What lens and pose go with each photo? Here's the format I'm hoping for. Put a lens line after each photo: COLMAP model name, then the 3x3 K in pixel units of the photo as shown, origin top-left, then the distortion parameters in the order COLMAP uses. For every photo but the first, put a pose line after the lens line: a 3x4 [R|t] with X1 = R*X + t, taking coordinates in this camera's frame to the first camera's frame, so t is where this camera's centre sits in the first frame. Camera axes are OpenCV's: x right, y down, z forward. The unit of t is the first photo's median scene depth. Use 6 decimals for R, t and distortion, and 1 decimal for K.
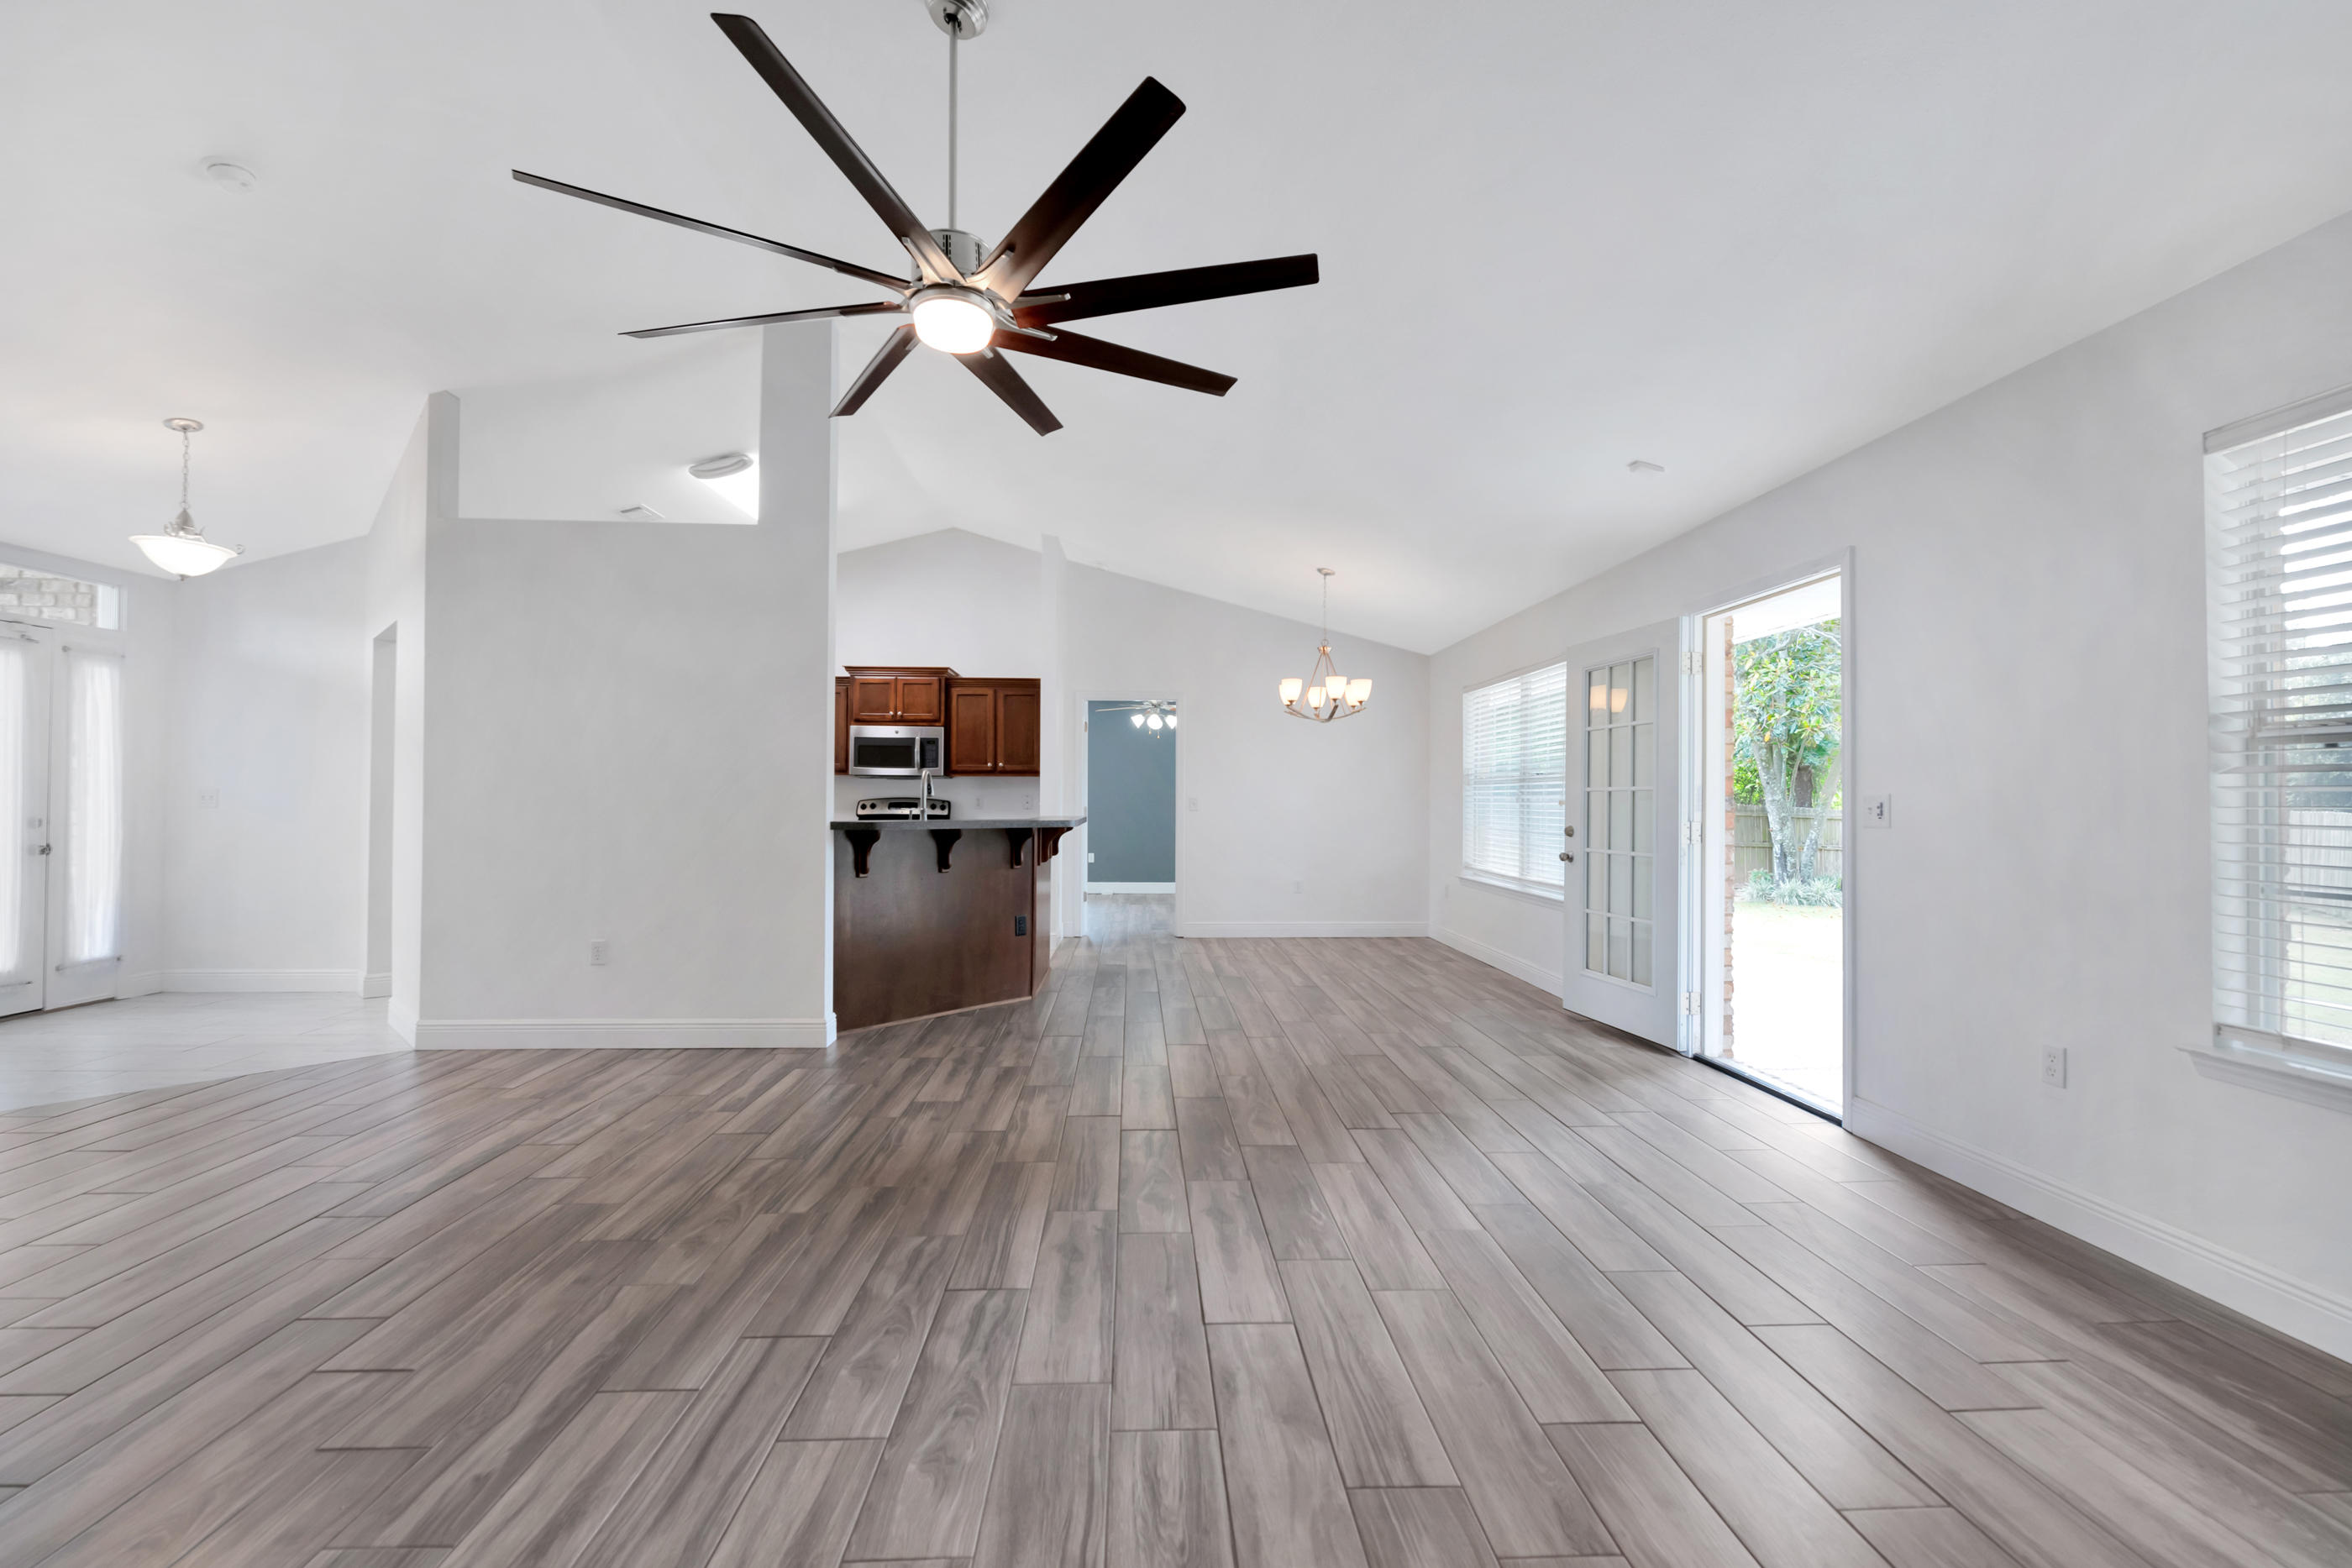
lens RADIAL K [[983.5, 0, 1218.4], [0, 983.5, 790.2], [0, 0, 1]] dist [0.000225, -0.001645]
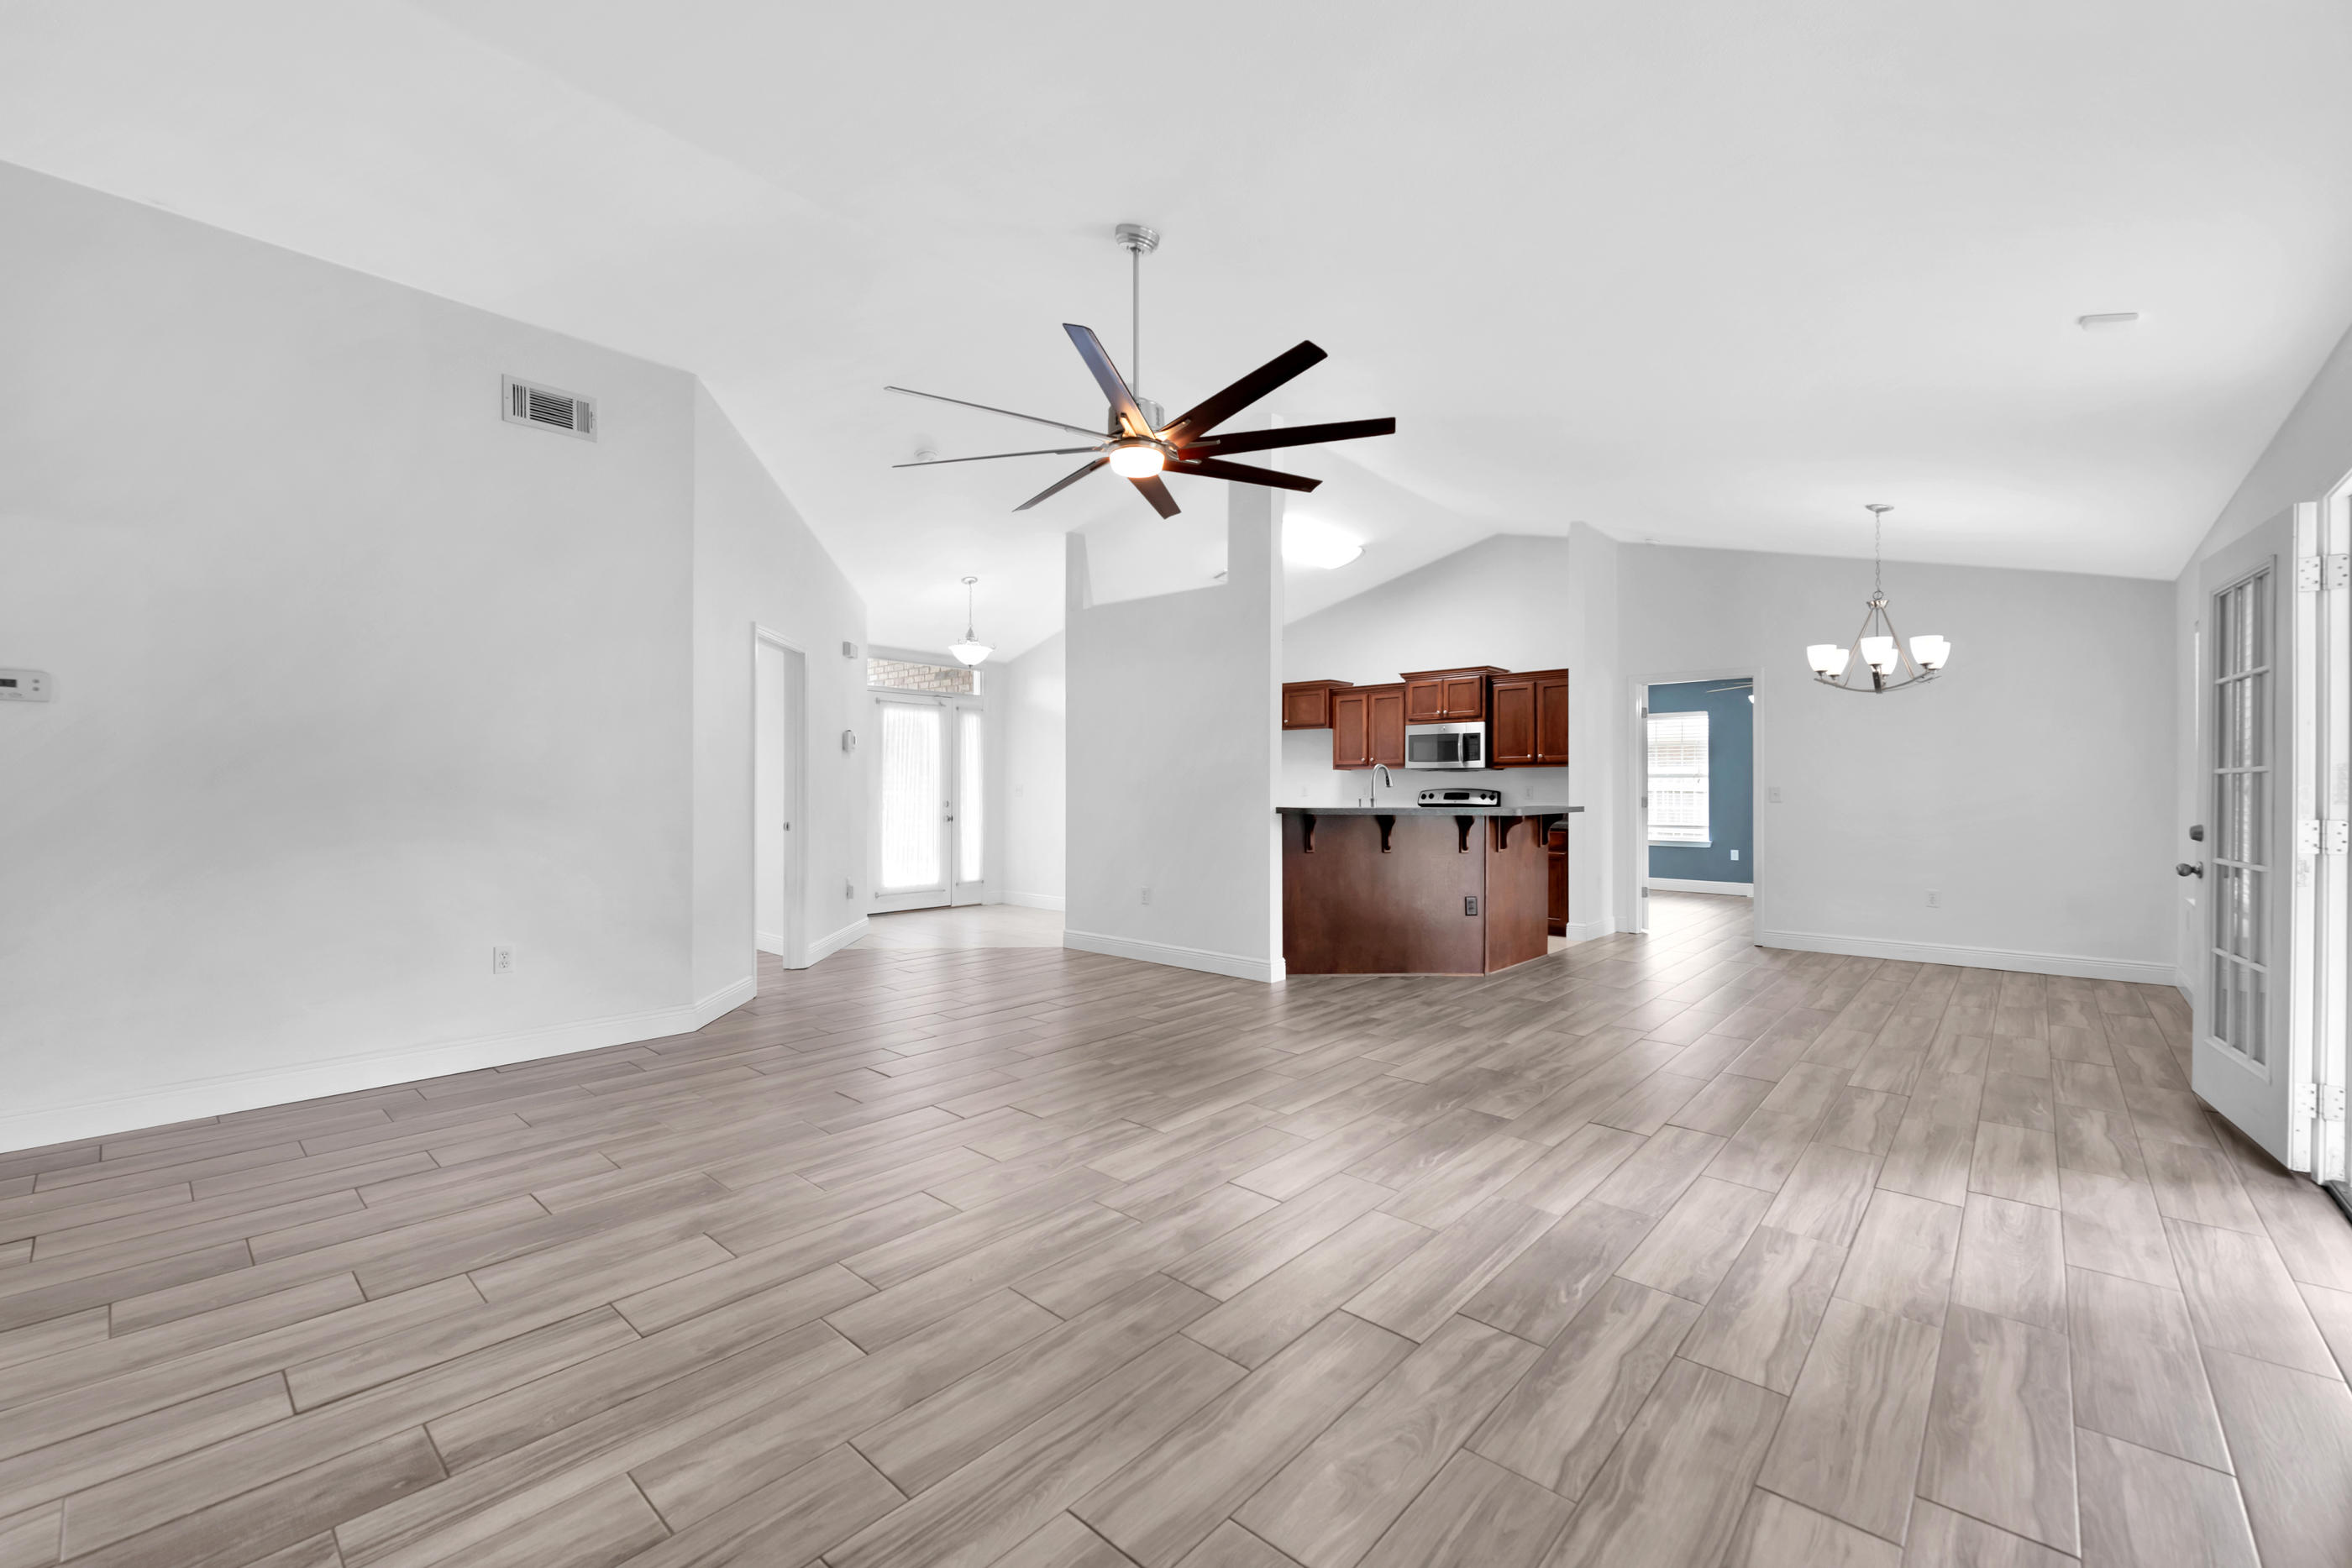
lens RADIAL K [[983.5, 0, 1150.9], [0, 983.5, 784.2], [0, 0, 1]] dist [0.000225, -0.001645]
pose [[0.687038, -0.008243, -0.726575, 0.466676], [0.009968, 0.999948, -0.001919, 0.003375], [0.726553, -0.005924, 0.687085, 0.007375]]
